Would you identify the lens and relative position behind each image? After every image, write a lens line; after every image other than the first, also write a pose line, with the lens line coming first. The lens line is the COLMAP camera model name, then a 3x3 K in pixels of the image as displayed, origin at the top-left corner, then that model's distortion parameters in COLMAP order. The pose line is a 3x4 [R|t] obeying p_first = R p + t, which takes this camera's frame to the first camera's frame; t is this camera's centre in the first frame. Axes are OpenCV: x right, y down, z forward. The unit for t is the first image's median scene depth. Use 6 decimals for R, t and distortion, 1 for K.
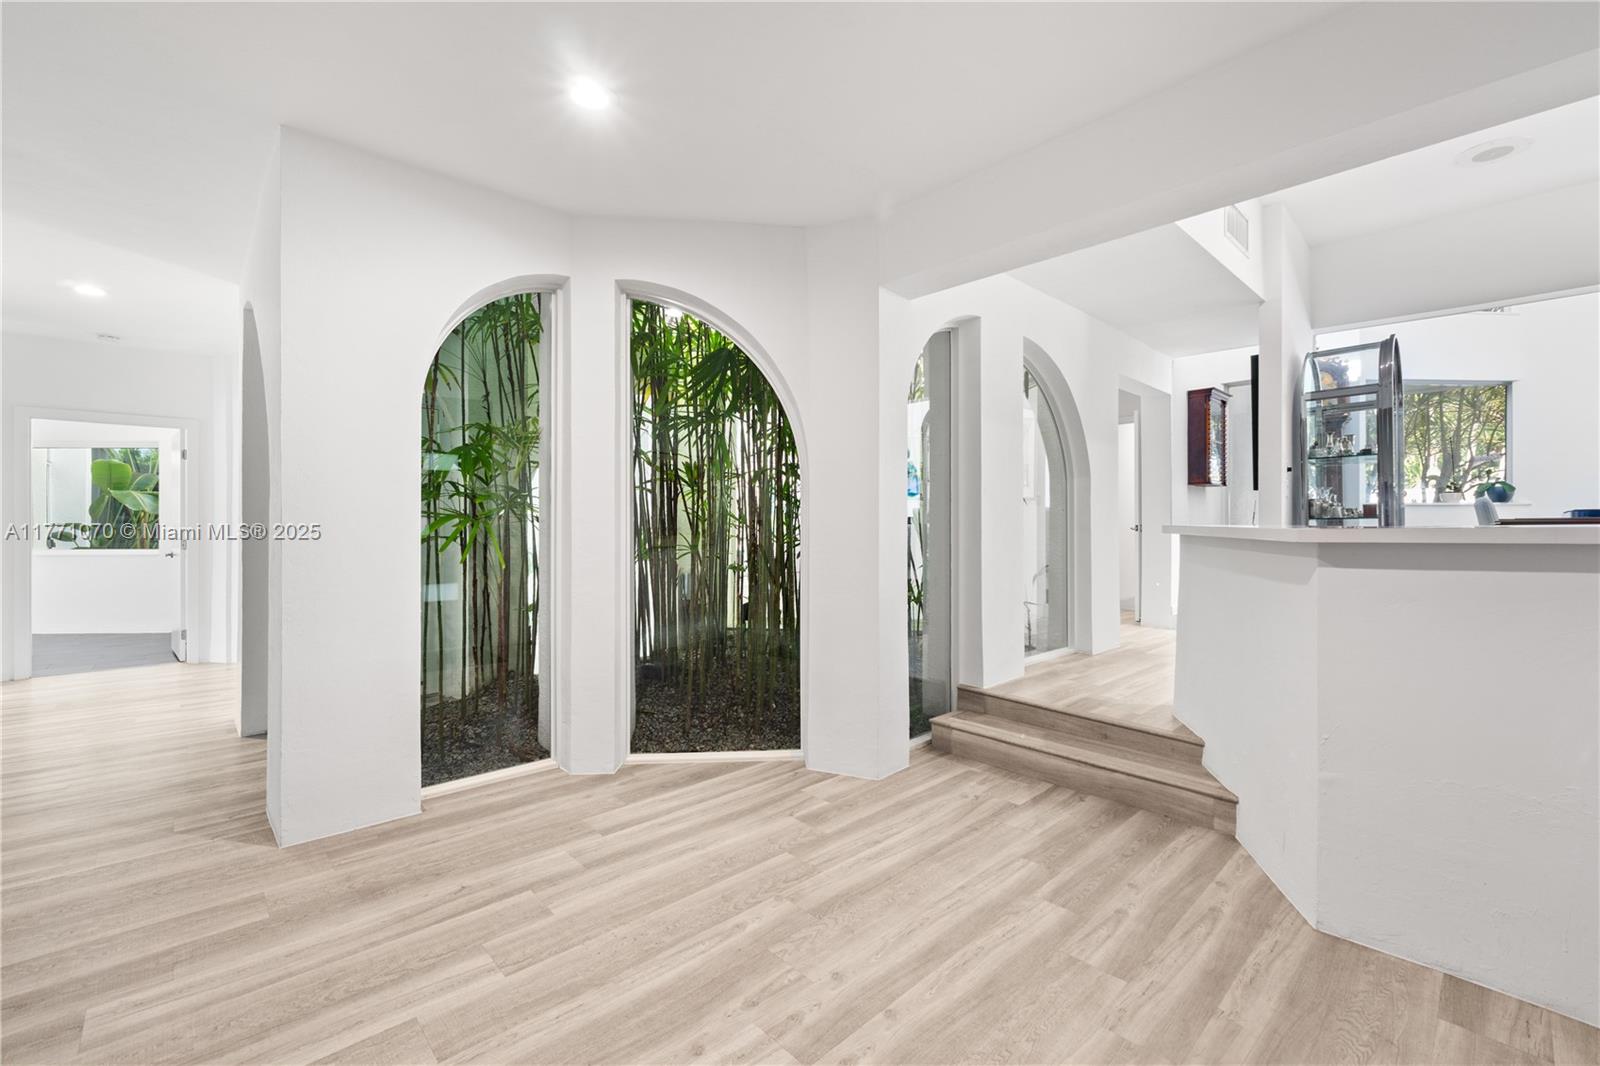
lens RADIAL K [[673.1, 0, 806.9], [0, 673.1, 530.1], [0, 0, 1]] dist [-0.008162, -0.000199]
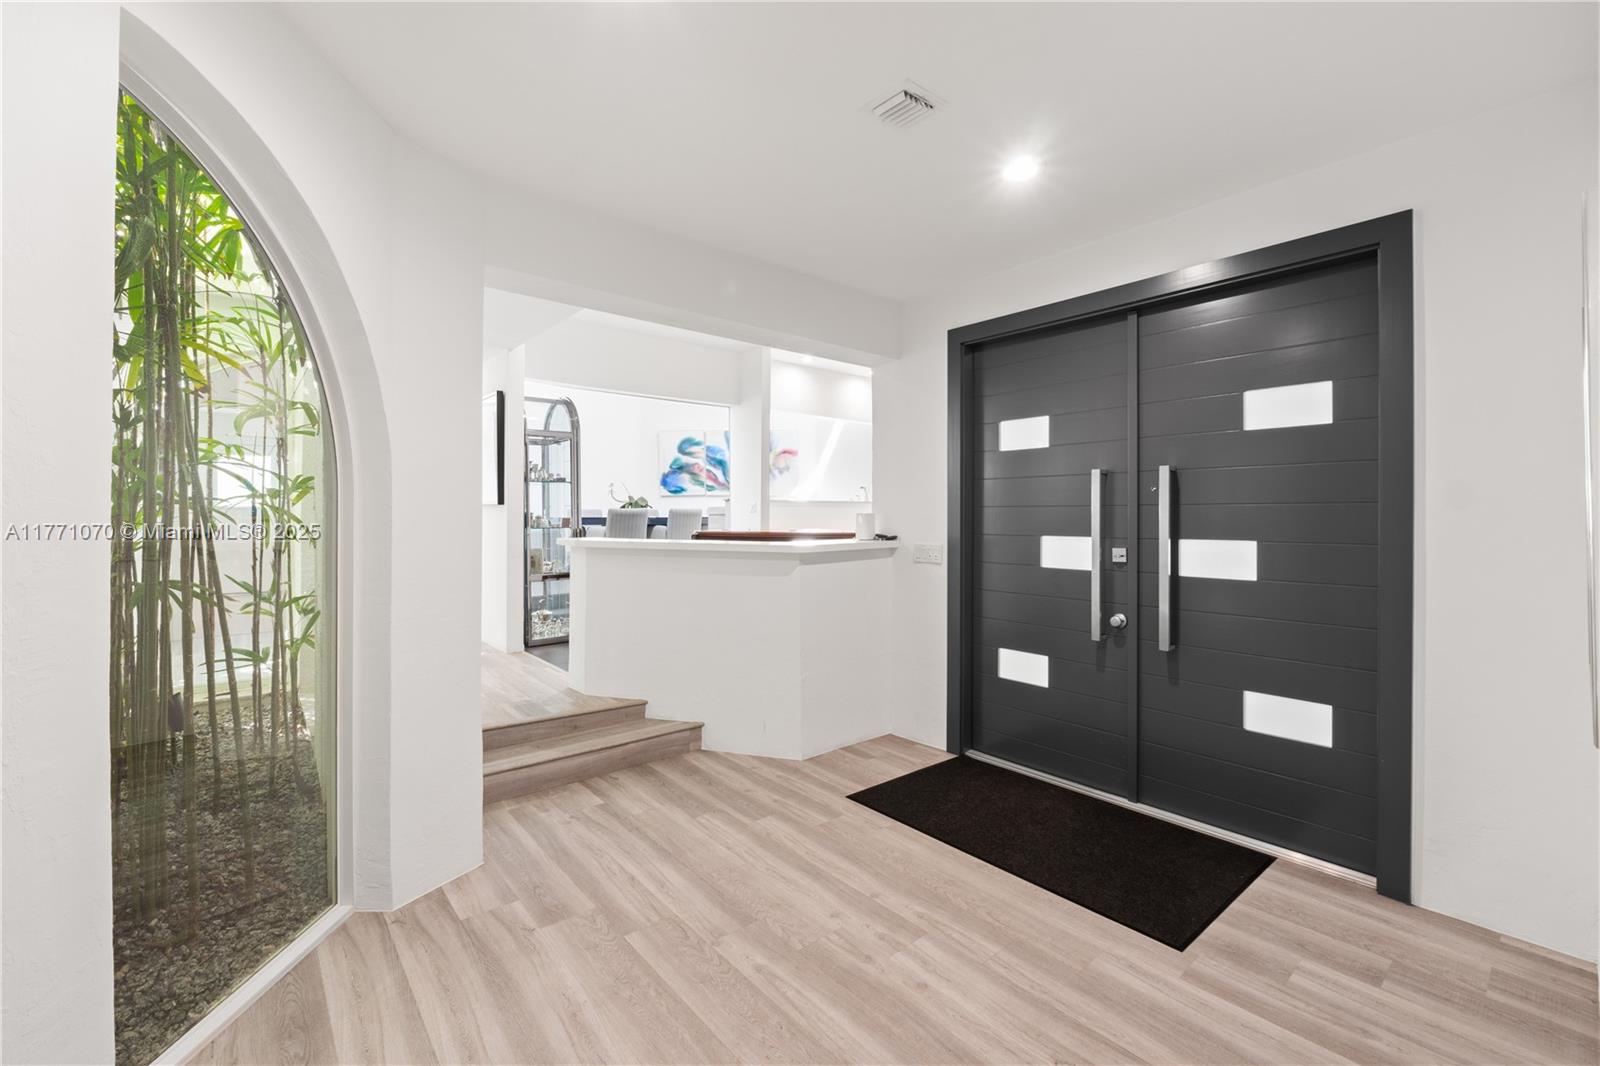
lens RADIAL K [[673.1, 0, 806.5], [0, 673.1, 519.3], [0, 0, 1]] dist [-0.008162, -0.000199]
pose [[0.048721, -0.006299, 0.998793, -0.826867], [0.004015, 0.999973, 0.006110, -0.065413], [-0.998804, 0.003713, 0.048745, 0.664949]]
